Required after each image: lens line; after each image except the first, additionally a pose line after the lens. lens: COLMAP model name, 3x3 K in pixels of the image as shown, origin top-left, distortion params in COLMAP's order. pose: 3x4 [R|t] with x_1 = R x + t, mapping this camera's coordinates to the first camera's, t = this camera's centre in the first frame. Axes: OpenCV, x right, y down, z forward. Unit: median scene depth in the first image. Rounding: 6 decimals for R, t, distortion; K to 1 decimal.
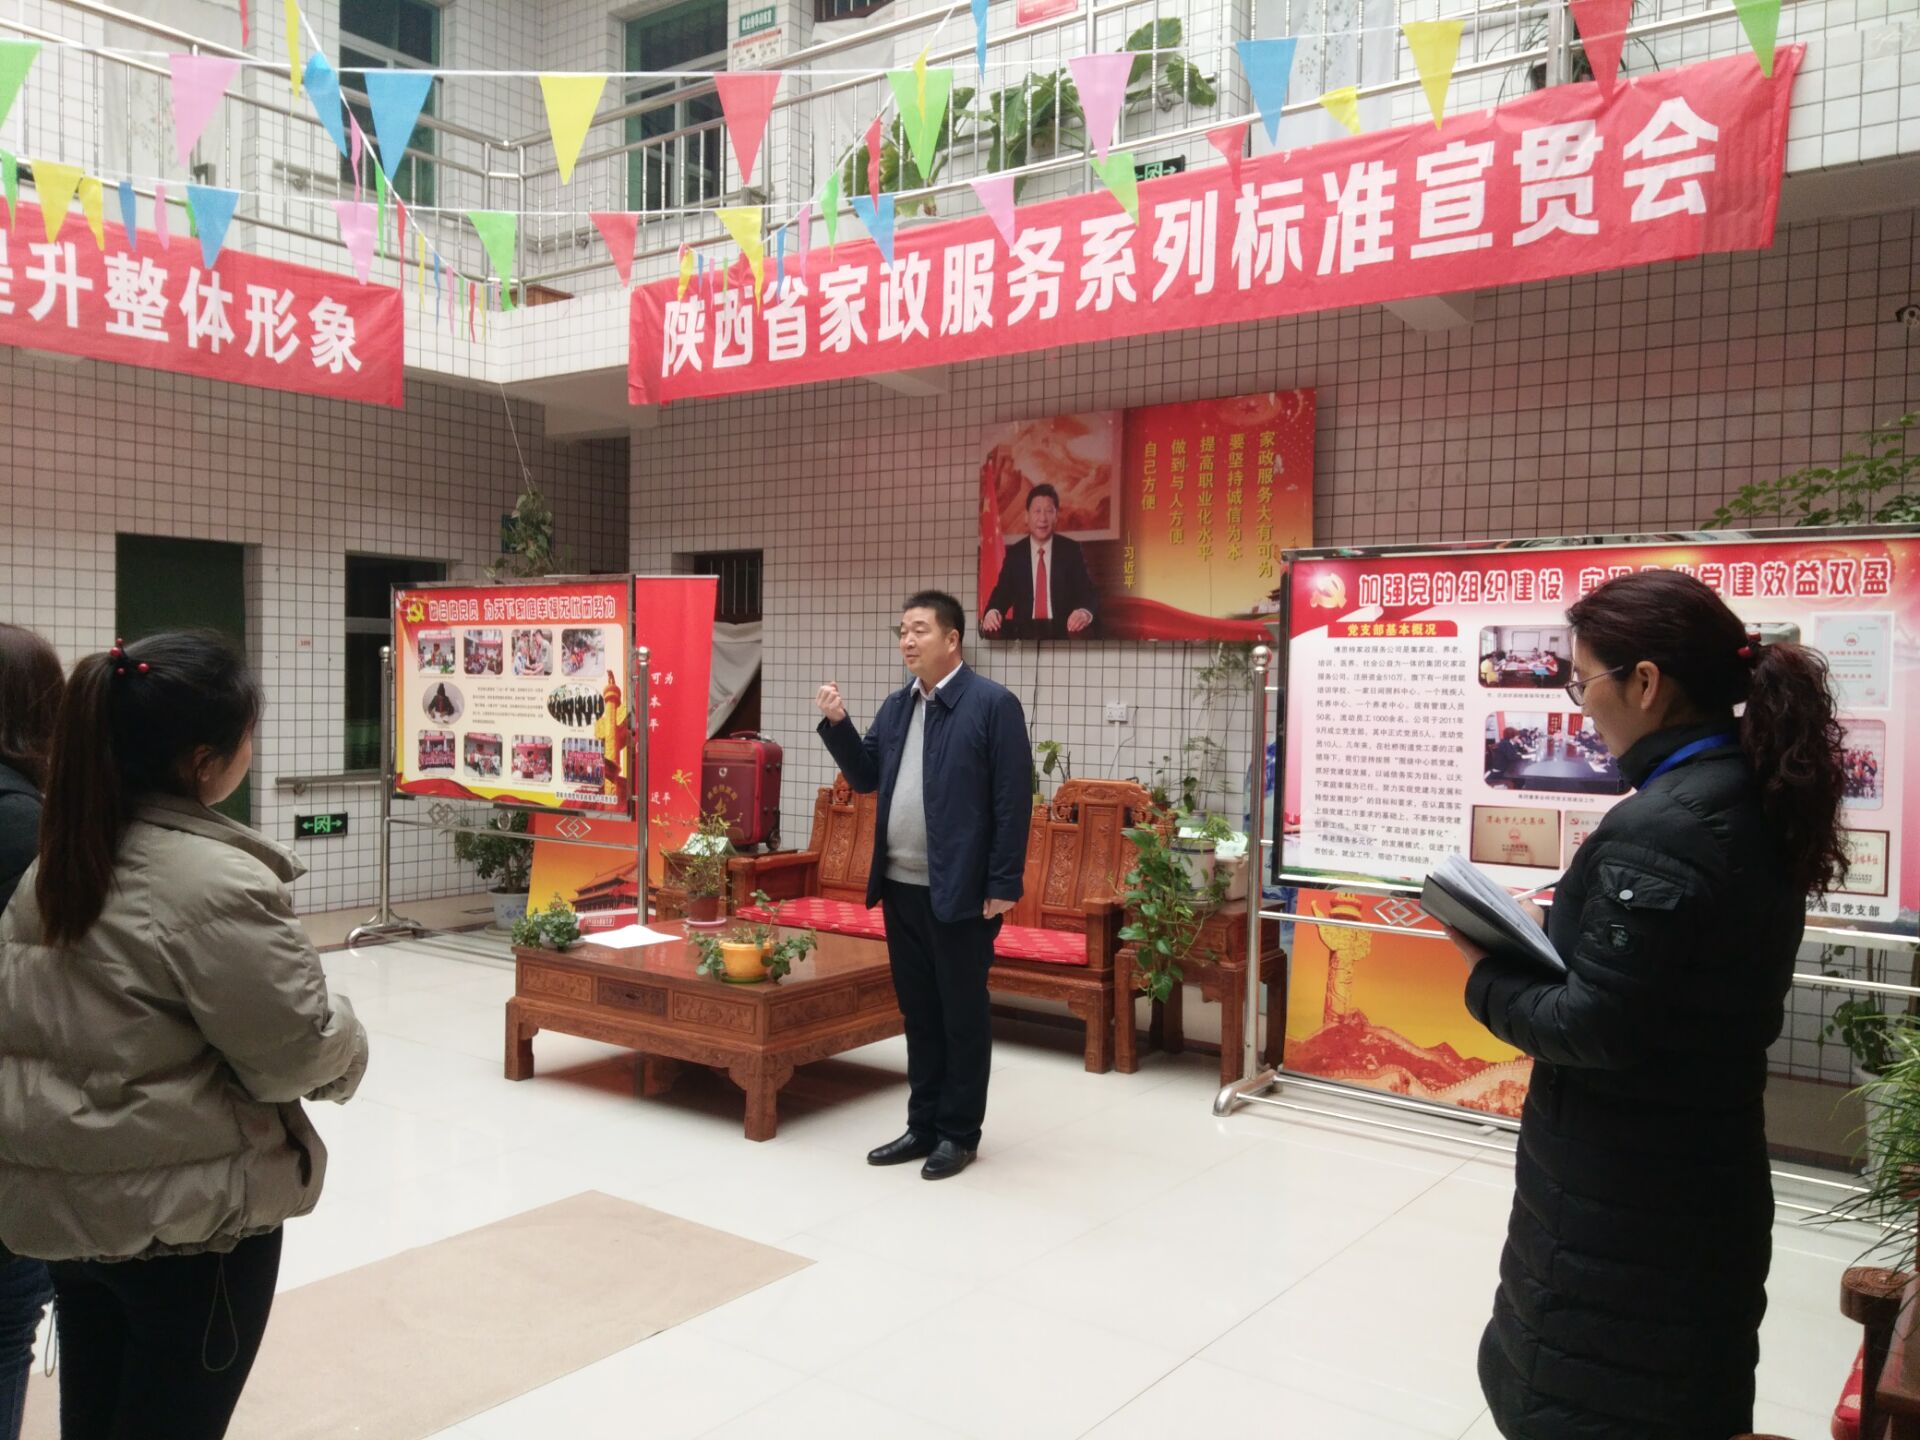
lens RADIAL K [[1509.6, 0, 976.3], [0, 1509.6, 723.9], [0, 0, 1]] dist [0.080043, -0.123615]
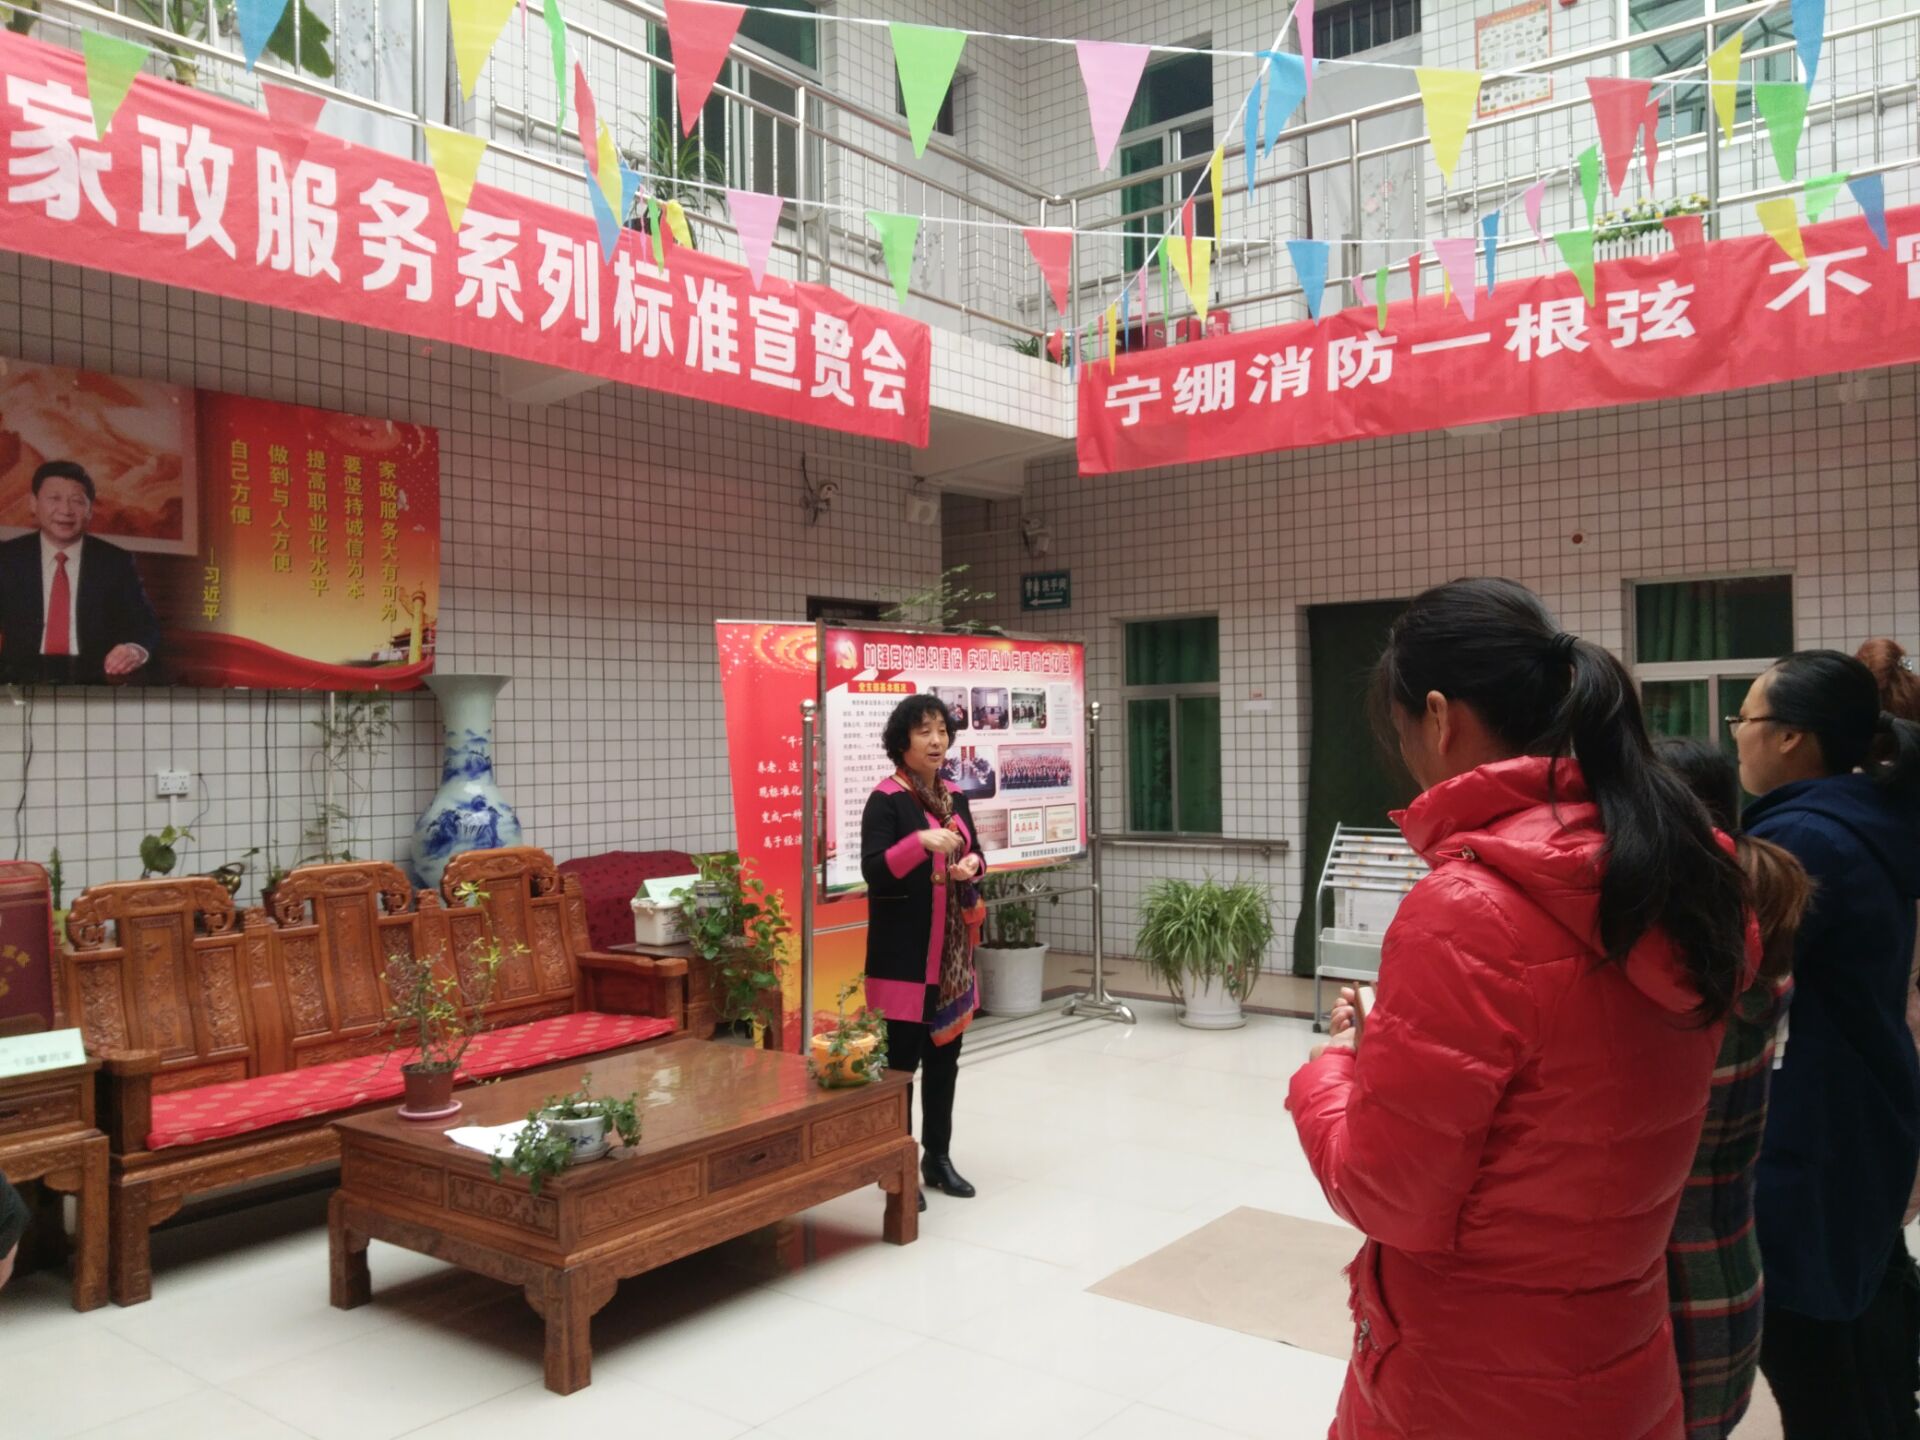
lens RADIAL K [[1509.6, 0, 976.3], [0, 1509.6, 723.9], [0, 0, 1]] dist [0.080043, -0.123615]
pose [[0.028611, -0.014010, 0.999492, -0.802398], [0.044891, 0.998911, 0.012717, -0.034981], [-0.998582, 0.044505, 0.029209, 0.703009]]
